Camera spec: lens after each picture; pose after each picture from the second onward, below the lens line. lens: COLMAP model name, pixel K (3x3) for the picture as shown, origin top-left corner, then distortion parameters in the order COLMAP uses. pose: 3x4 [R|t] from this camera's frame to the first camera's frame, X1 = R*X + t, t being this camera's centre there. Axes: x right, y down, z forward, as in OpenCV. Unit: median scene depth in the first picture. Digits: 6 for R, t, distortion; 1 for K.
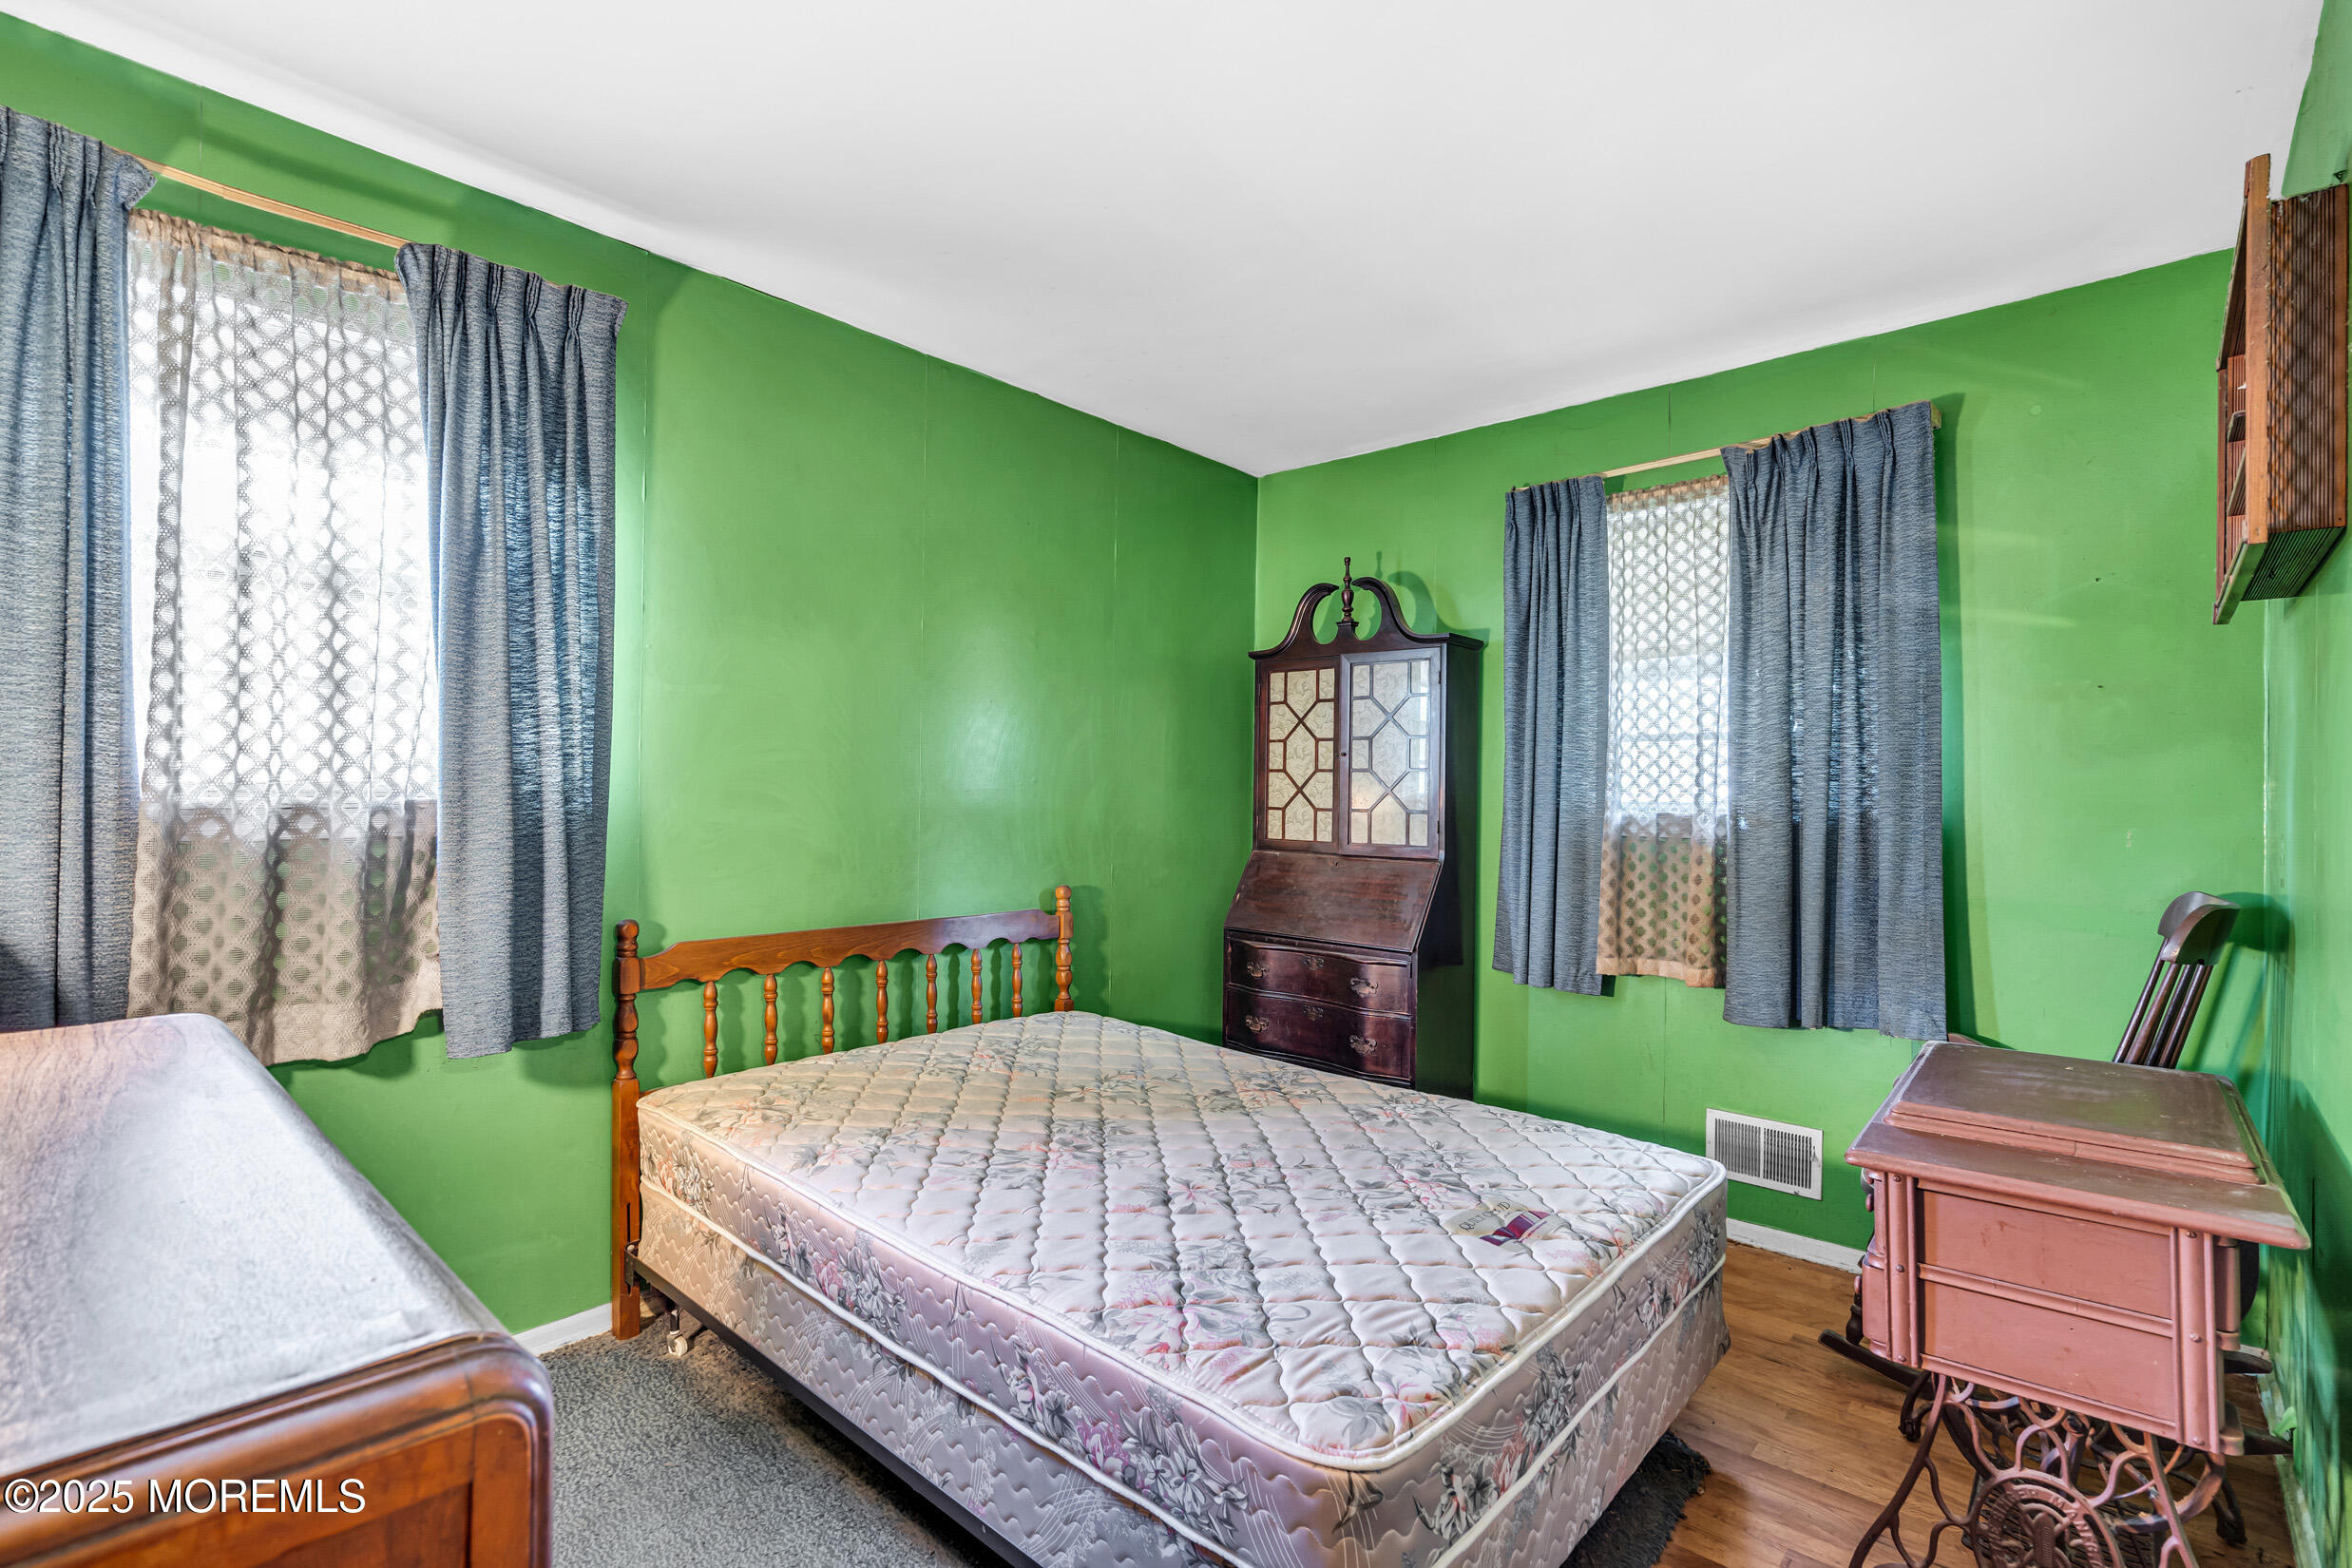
lens RADIAL K [[1080.2, 0, 1179.2], [0, 1080.2, 787.0], [0, 0, 1]] dist [0.001804, -0.000052]
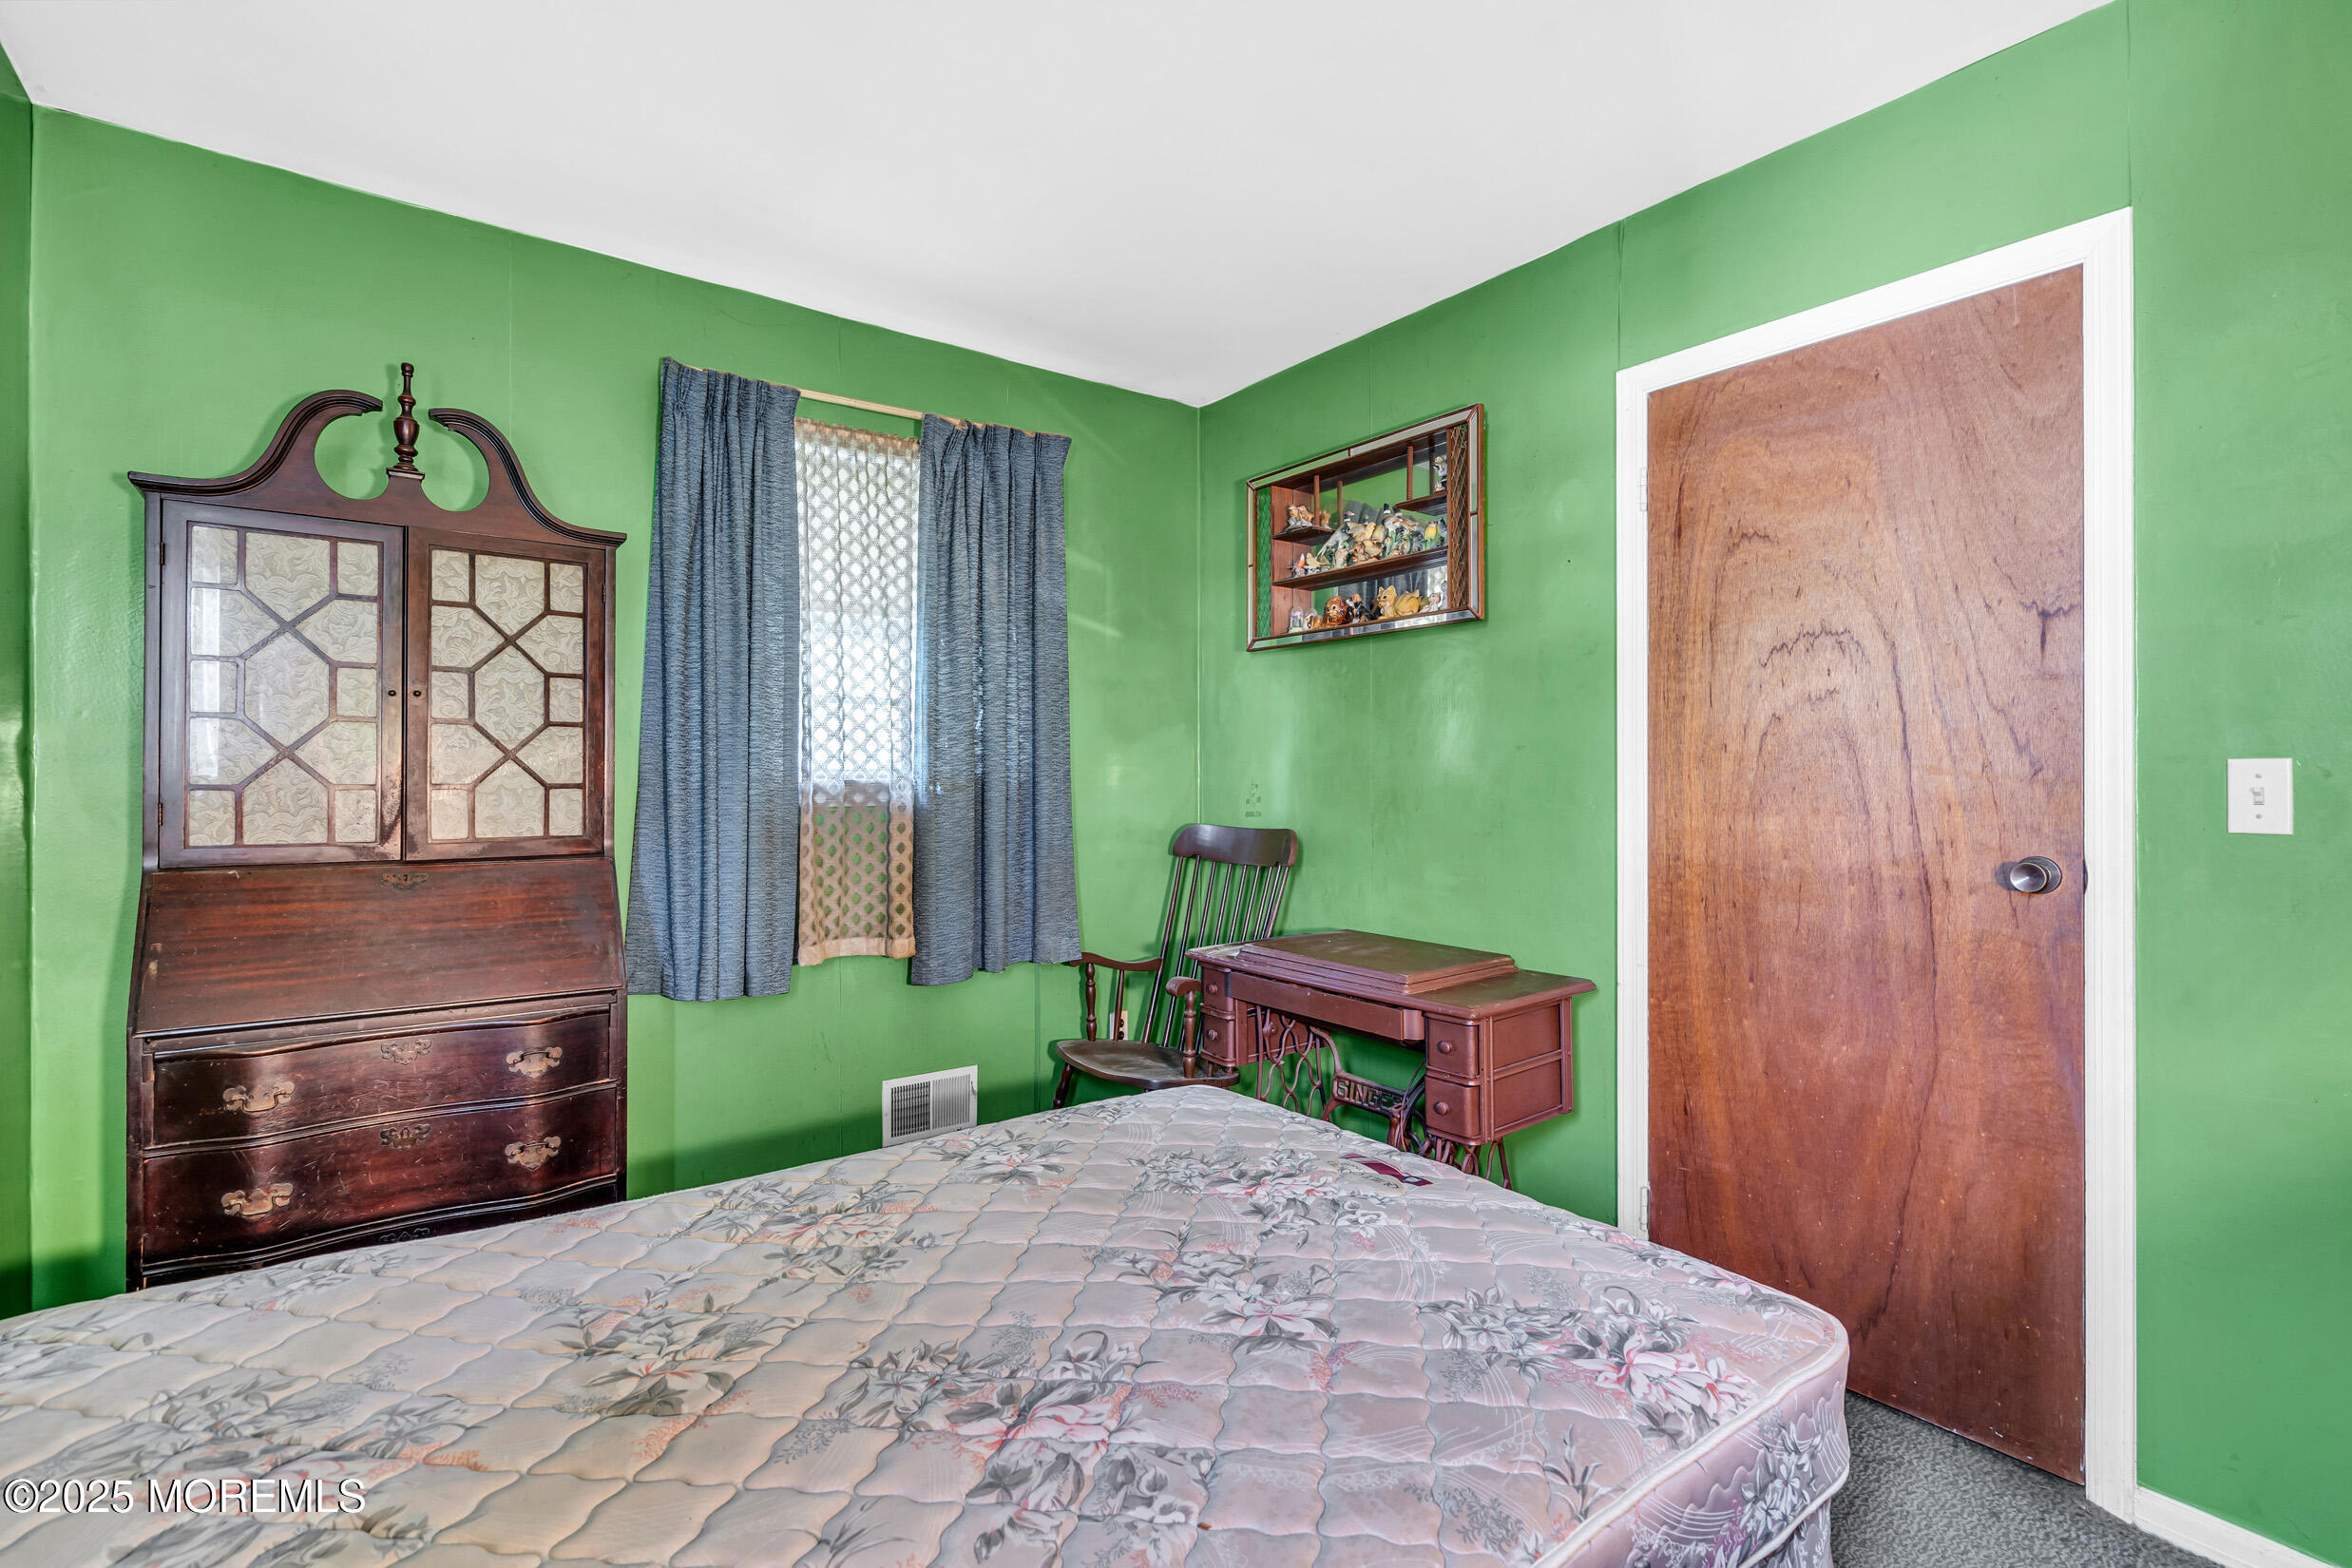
lens RADIAL K [[1080.2, 0, 1178.1], [0, 1080.2, 772.3], [0, 0, 1]] dist [0.001804, -0.000052]
pose [[0.195089, -0.010454, 0.980730, -0.397939], [-0.005041, 0.999919, 0.011662, 0.004812], [-0.980773, -0.007219, 0.195020, 0.525696]]
